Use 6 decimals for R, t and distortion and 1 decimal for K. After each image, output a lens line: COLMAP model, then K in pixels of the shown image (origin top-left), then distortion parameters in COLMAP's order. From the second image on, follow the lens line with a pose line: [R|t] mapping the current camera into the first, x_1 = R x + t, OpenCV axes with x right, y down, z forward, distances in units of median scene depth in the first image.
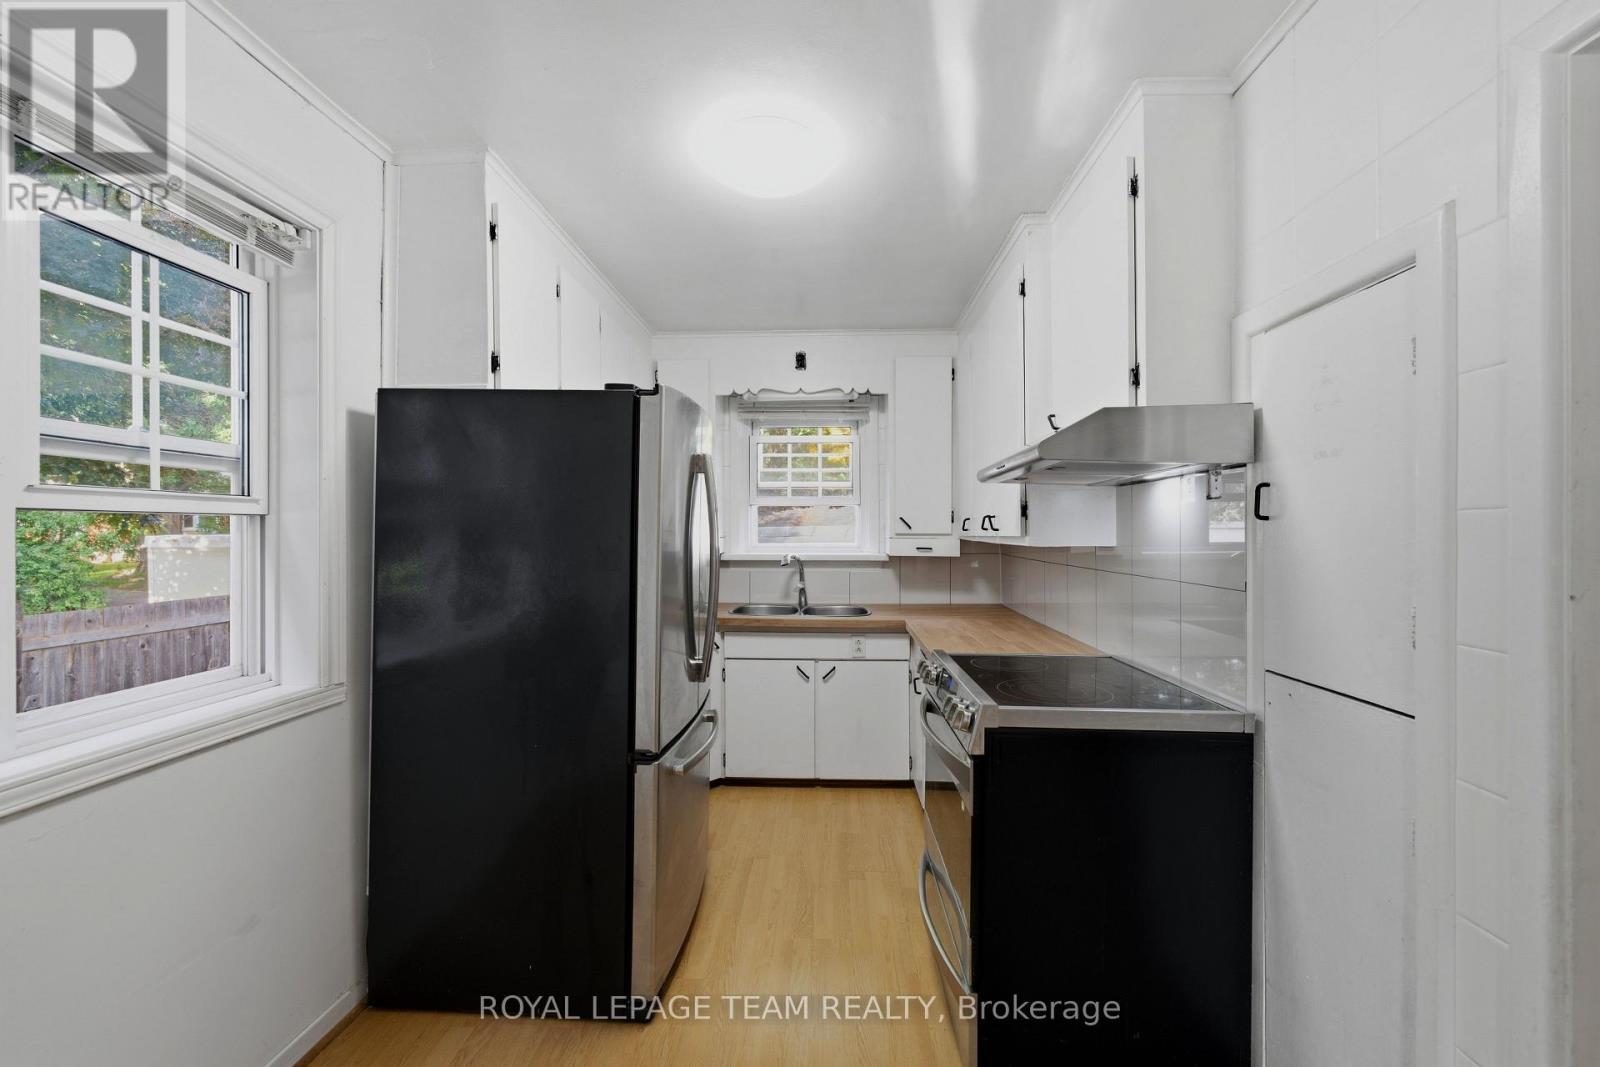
lens RADIAL K [[660.9, 0, 806.2], [0, 660.9, 533.8], [0, 0, 1]] dist [0.000511, -0.000369]
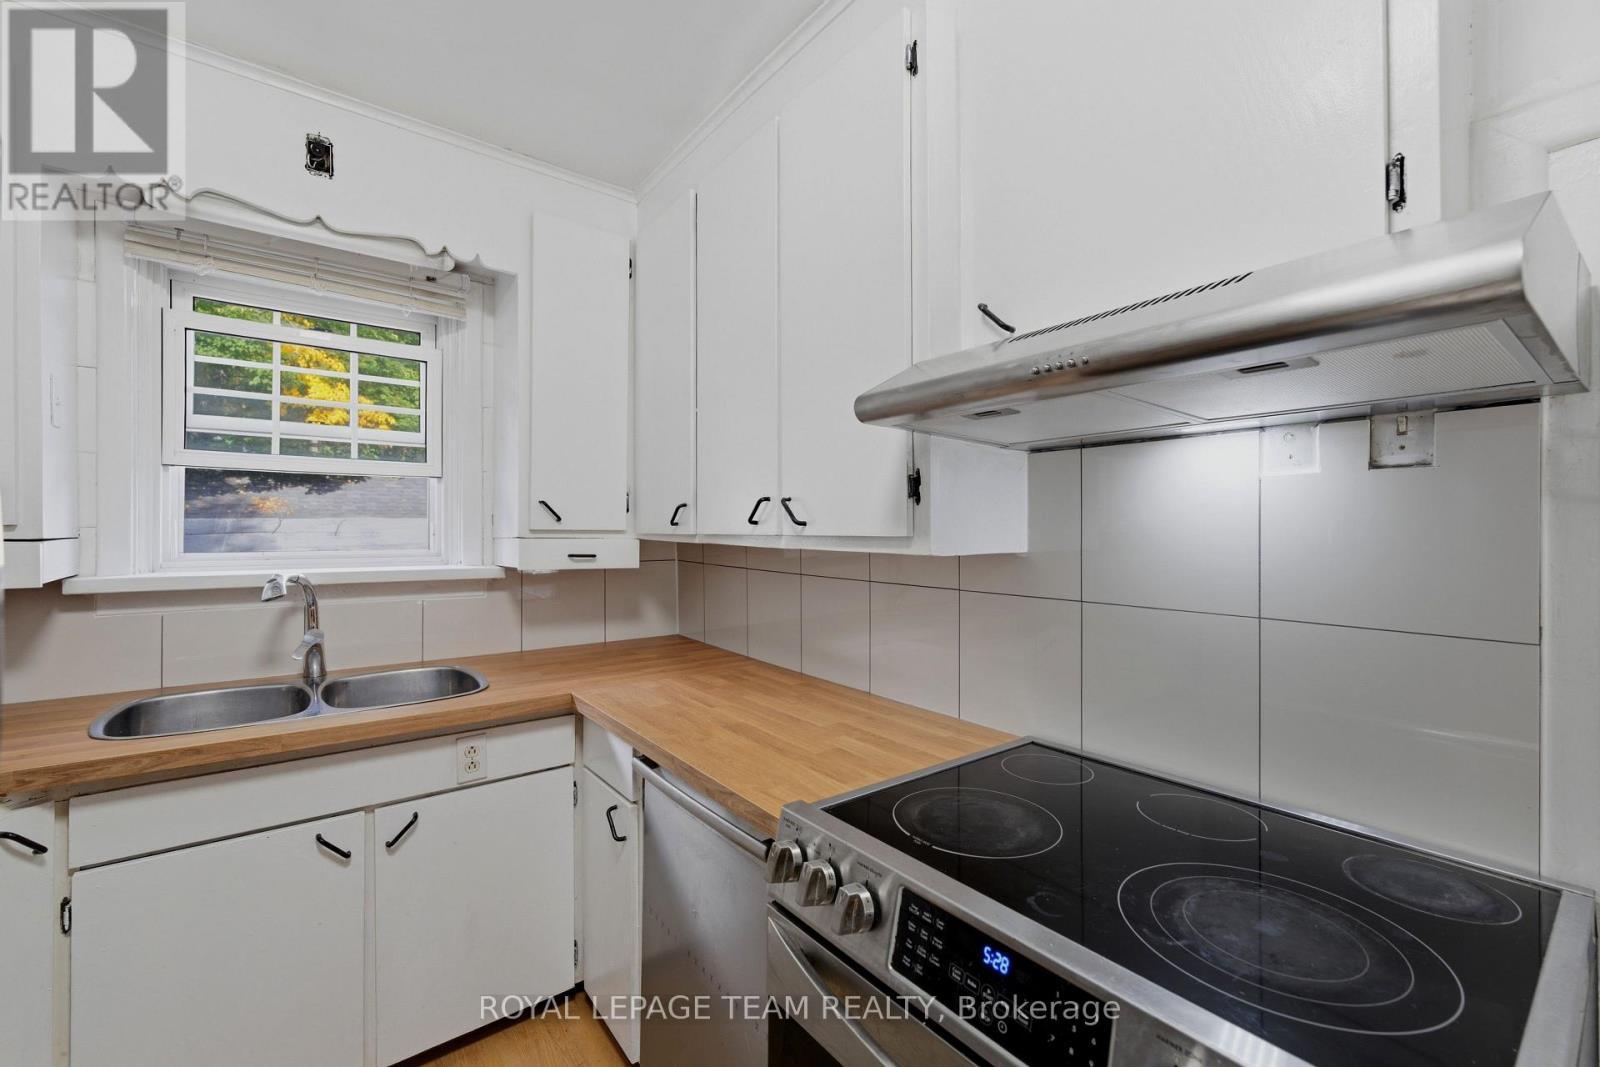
lens RADIAL K [[660.9, 0, 807.9], [0, 660.9, 528.5], [0, 0, 1]] dist [0.000511, -0.000369]
pose [[0.764304, 0.004462, 0.644841, -0.043827], [-0.002721, 0.999989, -0.003695, 0.000047], [-0.644851, 0.001070, 0.764308, 0.422890]]
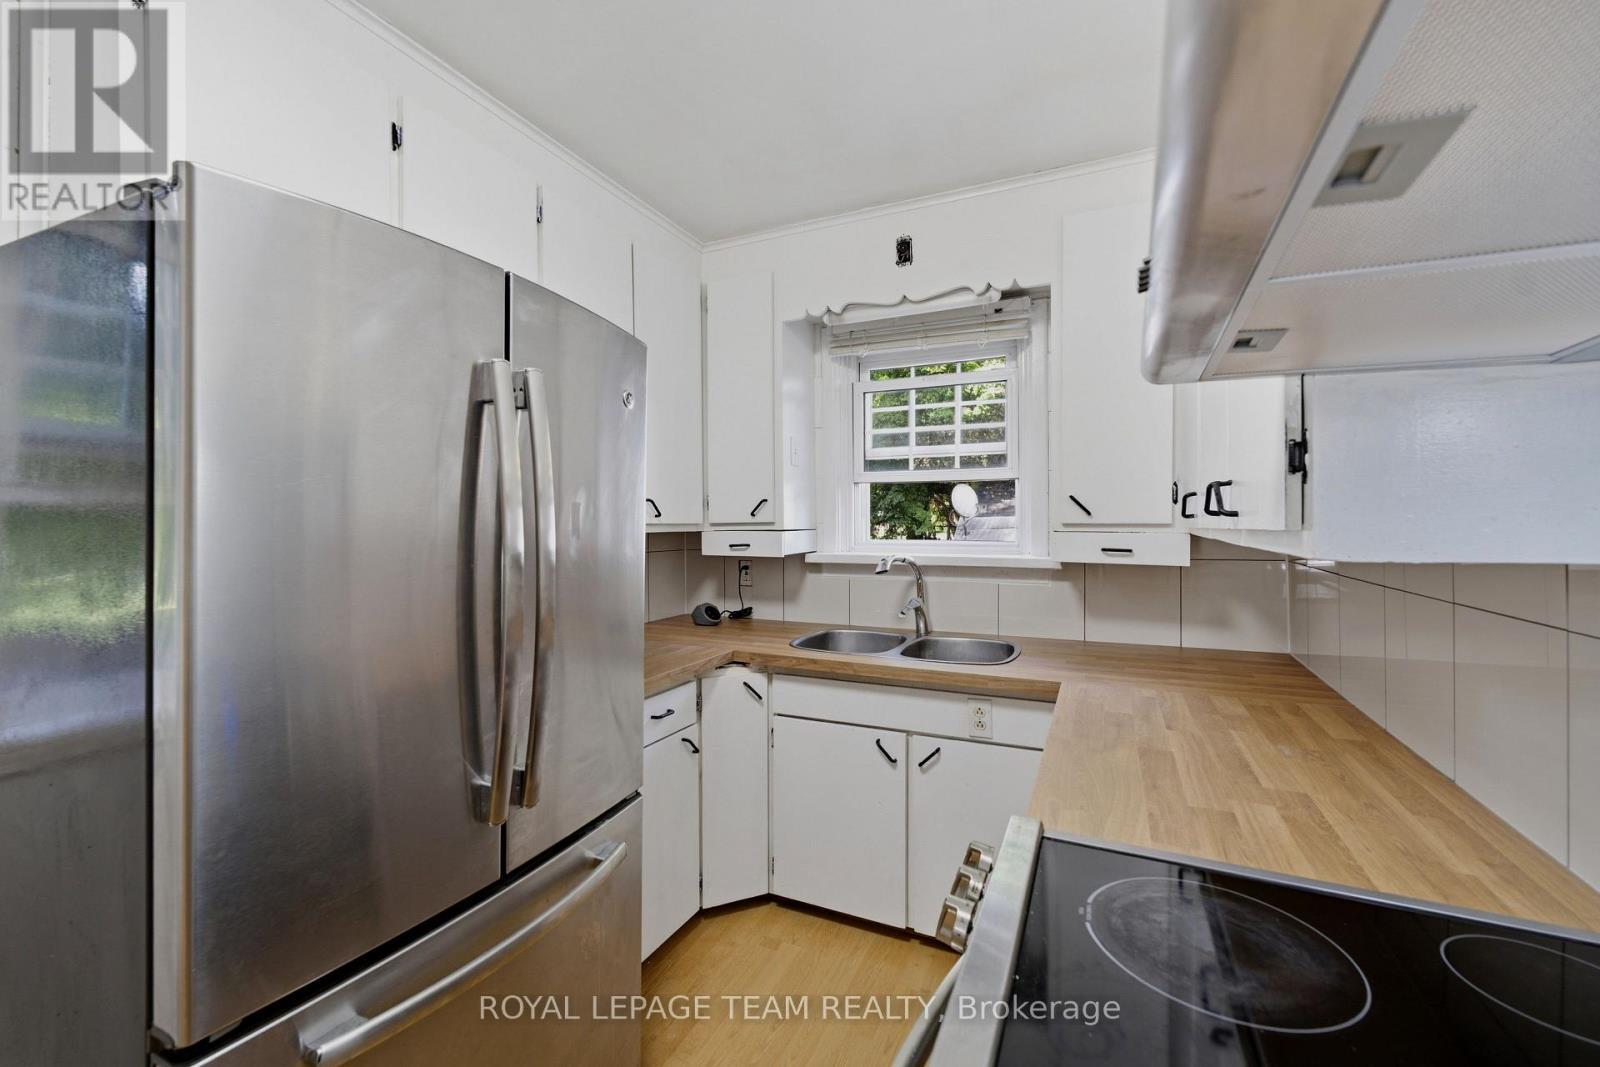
lens RADIAL K [[660.9, 0, 802.1], [0, 660.9, 531.2], [0, 0, 1]] dist [0.000511, -0.000369]
pose [[0.924931, 0.003251, -0.380122, 0.142142], [0.000369, 0.999955, 0.009451, 0.000735], [0.380136, -0.008882, 0.924888, 0.372018]]
